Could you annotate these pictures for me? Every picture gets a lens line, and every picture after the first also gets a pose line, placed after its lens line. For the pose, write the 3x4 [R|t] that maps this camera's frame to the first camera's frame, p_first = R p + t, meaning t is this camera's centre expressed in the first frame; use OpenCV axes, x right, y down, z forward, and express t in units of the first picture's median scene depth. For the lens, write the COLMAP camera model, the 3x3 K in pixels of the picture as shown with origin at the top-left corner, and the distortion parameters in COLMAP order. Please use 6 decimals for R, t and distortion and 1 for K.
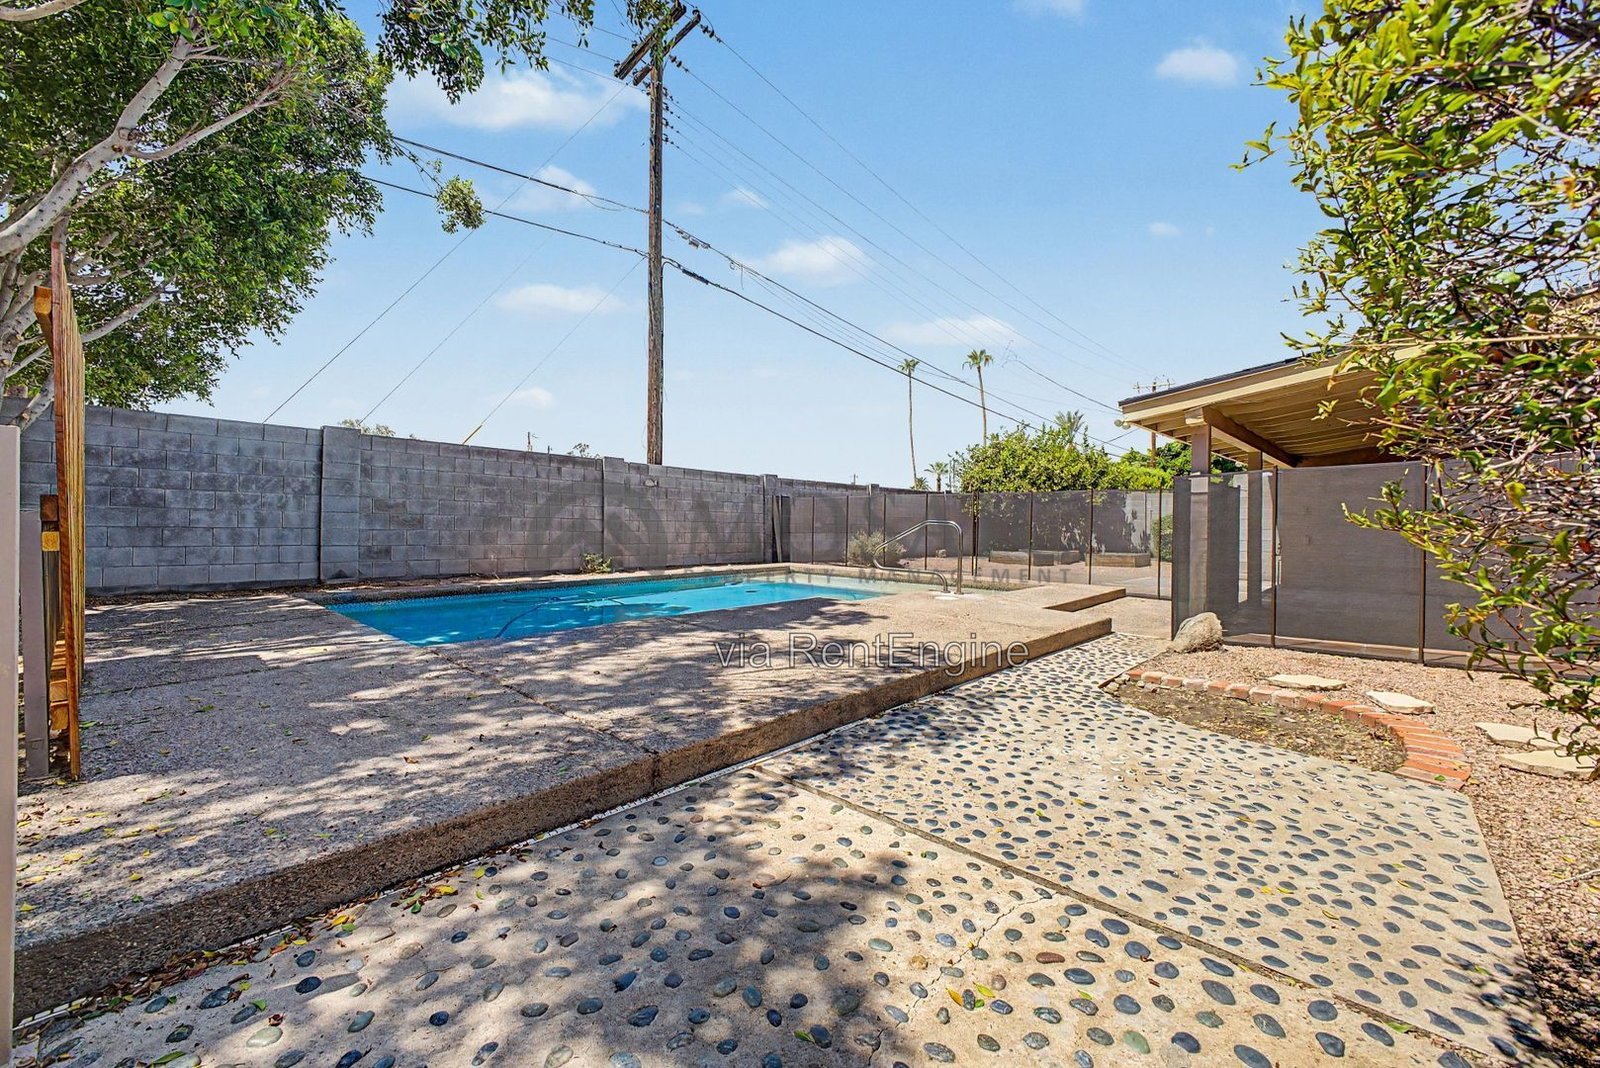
lens RADIAL K [[628.2, 0, 798.6], [0, 628.2, 541.4], [0, 0, 1]] dist [0.002421, 0.000198]
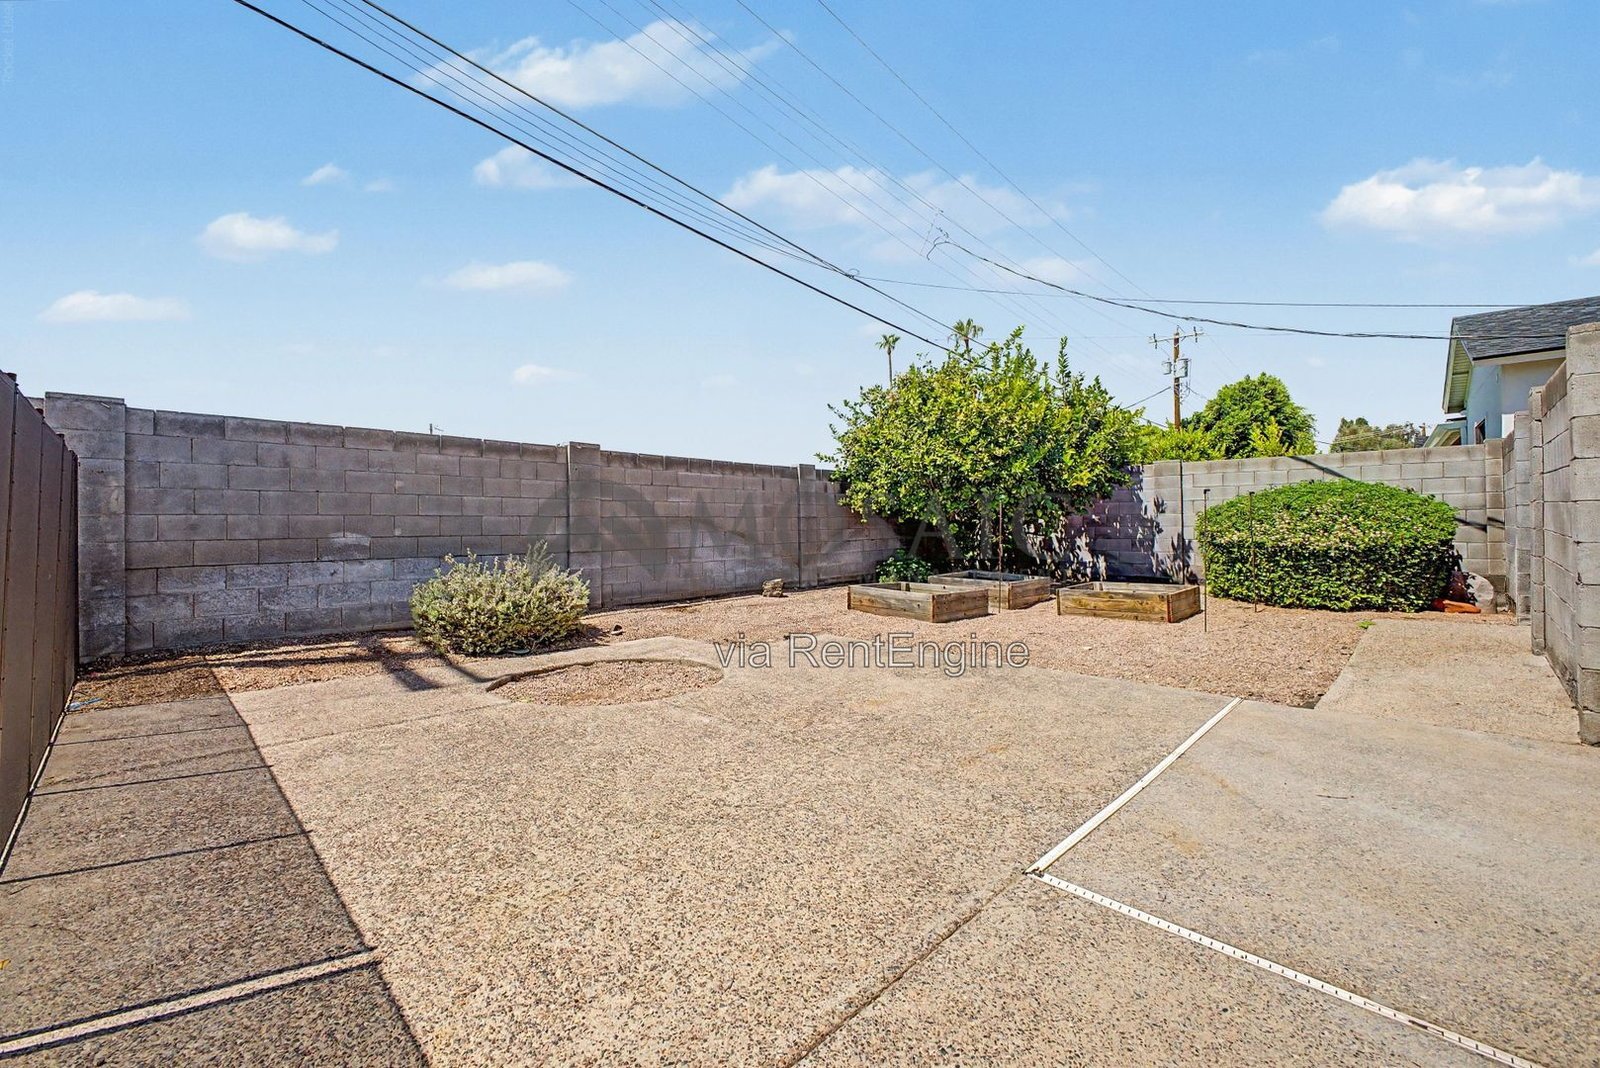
lens RADIAL K [[628.2, 0, 807.9], [0, 628.2, 520.2], [0, 0, 1]] dist [0.002421, 0.000198]
pose [[0.999768, -0.017970, -0.011837, 0.245455], [0.017556, 0.999259, -0.034238, -0.015854], [0.012443, 0.034023, 0.999344, 0.470446]]
